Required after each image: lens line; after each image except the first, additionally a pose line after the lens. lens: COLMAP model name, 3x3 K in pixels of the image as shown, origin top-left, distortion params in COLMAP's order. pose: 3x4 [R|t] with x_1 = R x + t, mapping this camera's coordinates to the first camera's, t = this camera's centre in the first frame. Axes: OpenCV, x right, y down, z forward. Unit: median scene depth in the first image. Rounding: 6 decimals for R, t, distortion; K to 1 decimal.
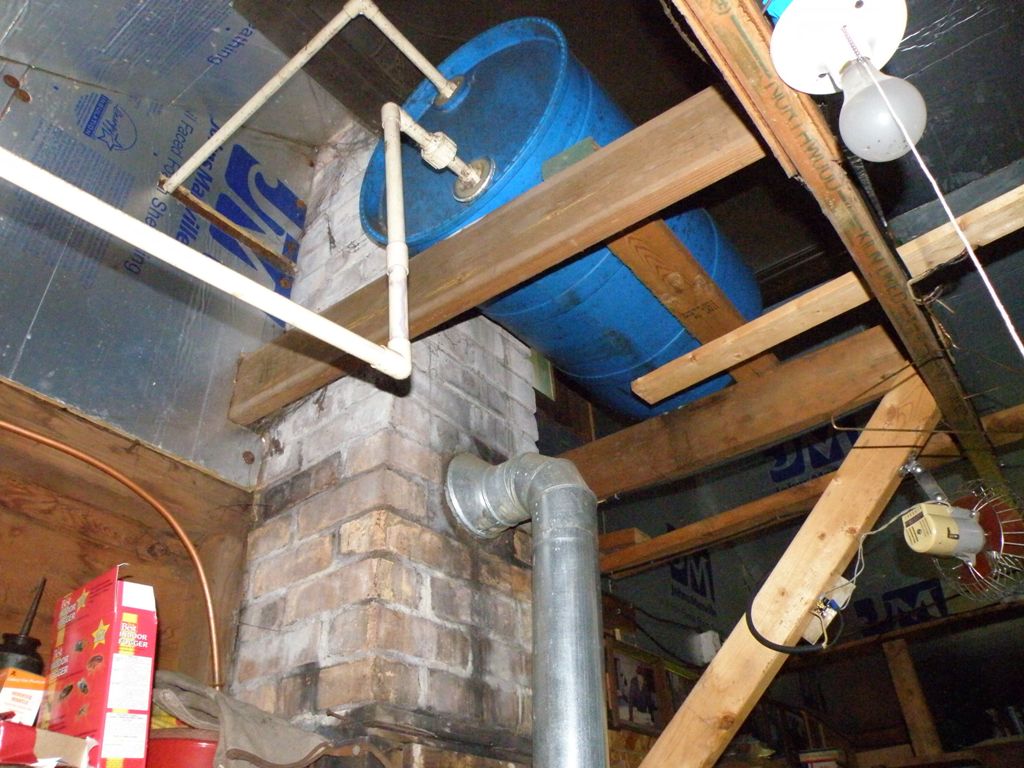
lens RADIAL K [[778.3, 0, 517.2], [0, 778.3, 388.2], [0, 0, 1]] dist [-0.179986, 0.128556]
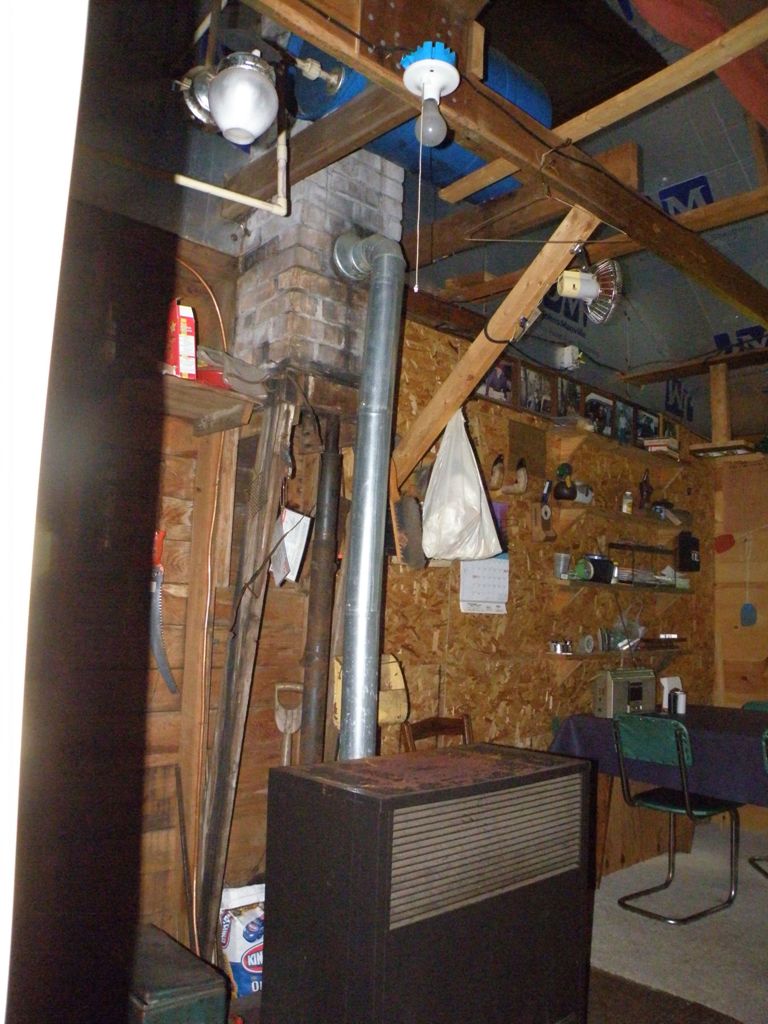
lens RADIAL K [[778.3, 0, 384.8], [0, 778.3, 512.2], [0, 0, 1]] dist [-0.179986, 0.128556]
pose [[0.978801, 0.065977, -0.193897, 0.464552], [0.036426, 0.875528, 0.481792, -0.227203], [0.201550, -0.478641, 0.854564, -0.933722]]
